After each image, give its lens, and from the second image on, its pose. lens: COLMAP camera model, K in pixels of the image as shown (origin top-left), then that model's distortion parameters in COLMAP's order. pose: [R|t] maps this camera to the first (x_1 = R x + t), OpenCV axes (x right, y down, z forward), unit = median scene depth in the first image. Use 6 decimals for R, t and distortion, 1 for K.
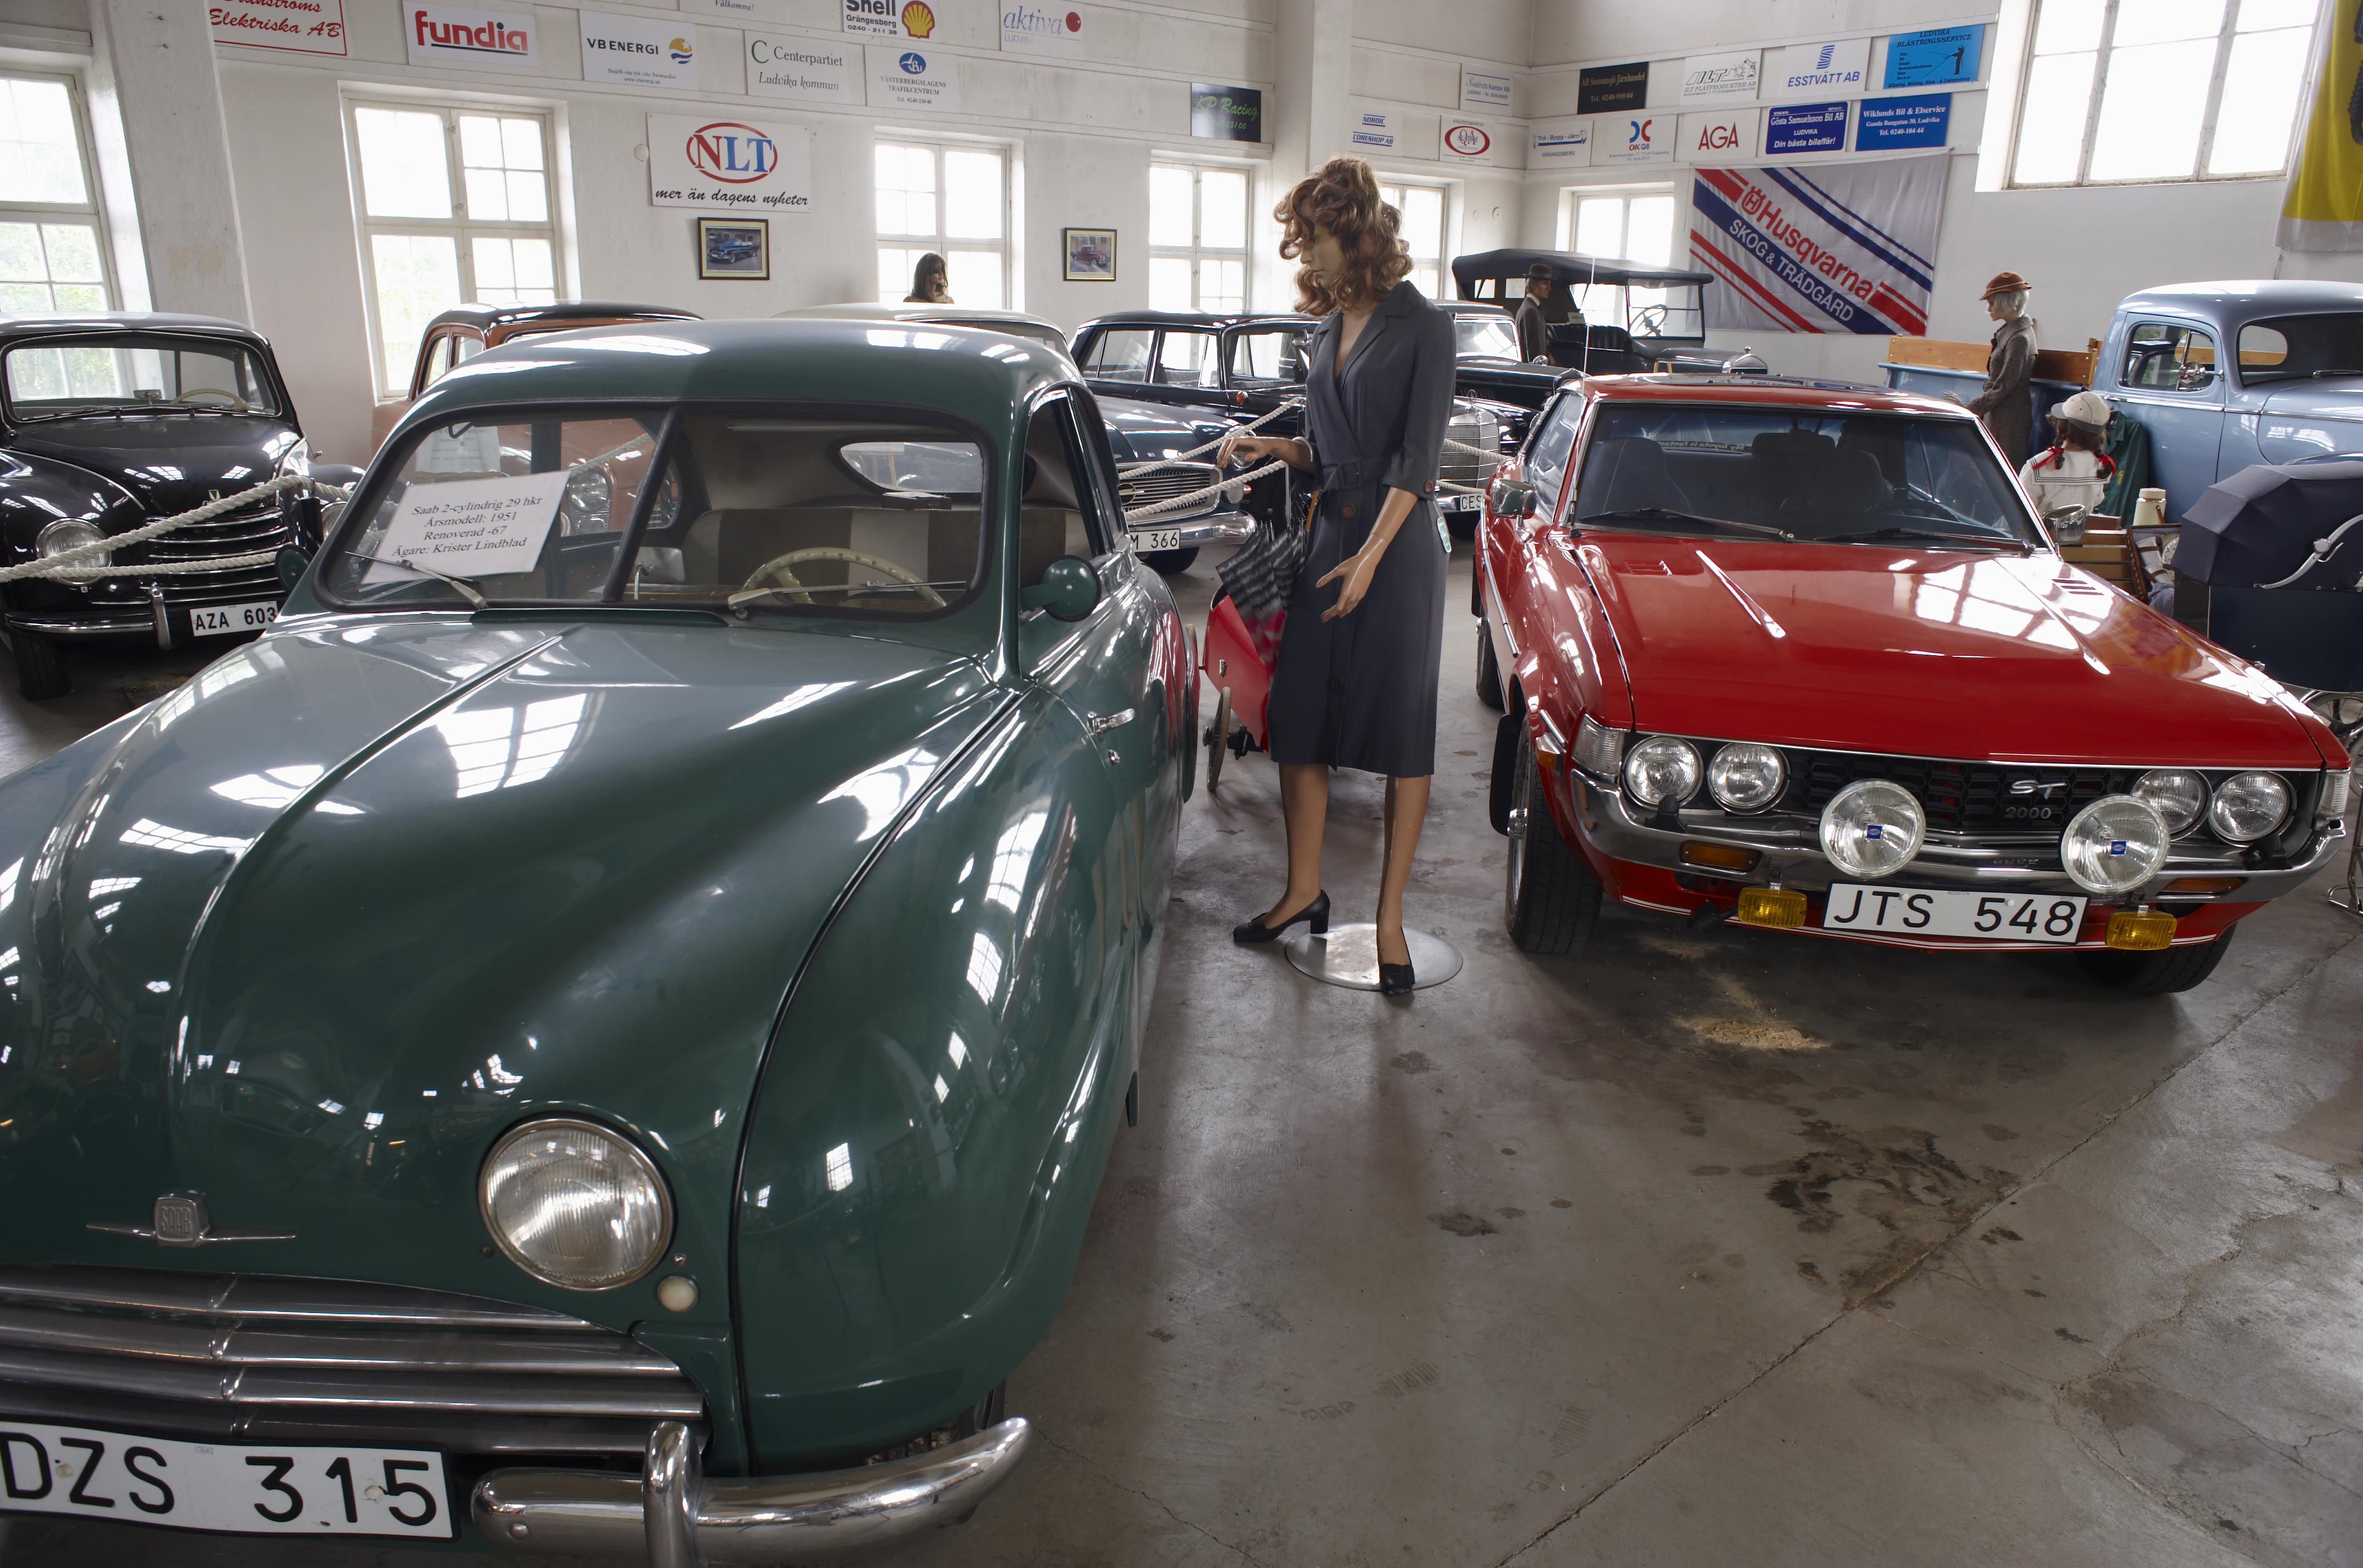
lens RADIAL K [[1592.5, 0, 1181.5], [0, 1592.5, 784.0], [0, 0, 1]] dist [-0.088659, 0.078239]
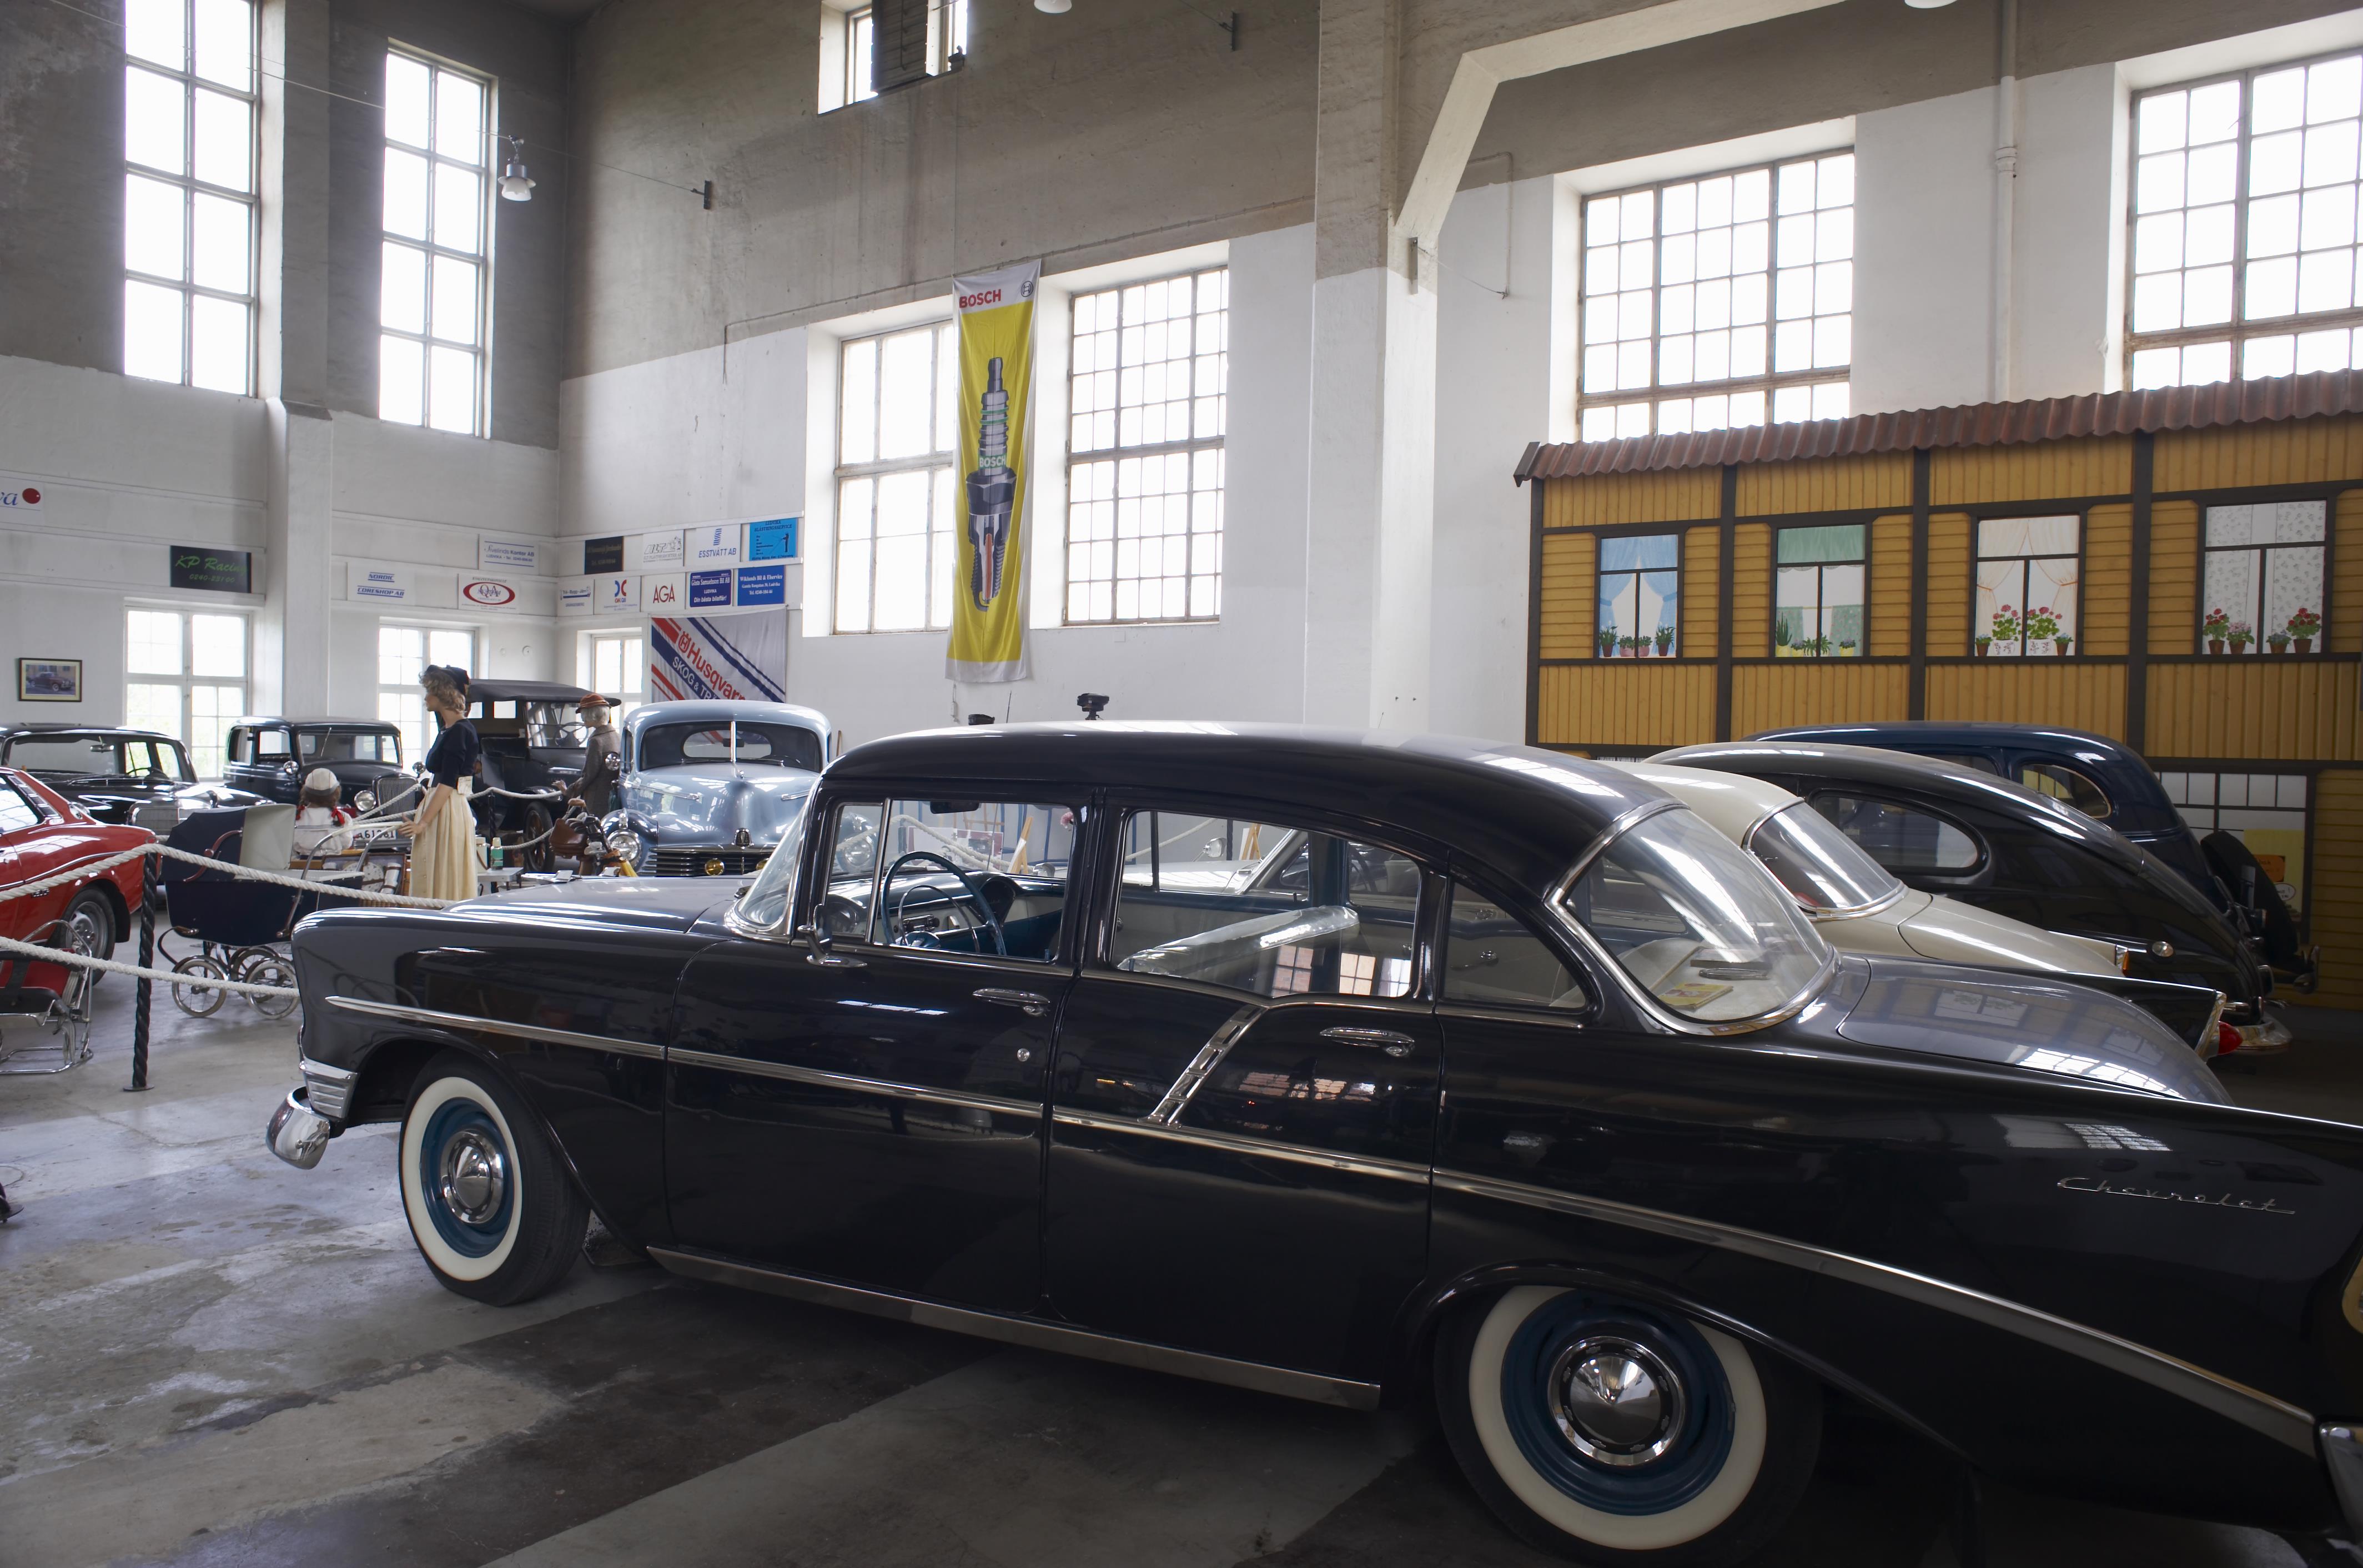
lens RADIAL K [[1592.5, 0, 1181.5], [0, 1592.5, 784.0], [0, 0, 1]] dist [-0.088659, 0.078239]
pose [[0.969409, -0.001510, 0.245448, 0.455082], [0.065295, 0.965536, -0.251946, 0.084825], [-0.236608, 0.260265, 0.936098, -0.259404]]
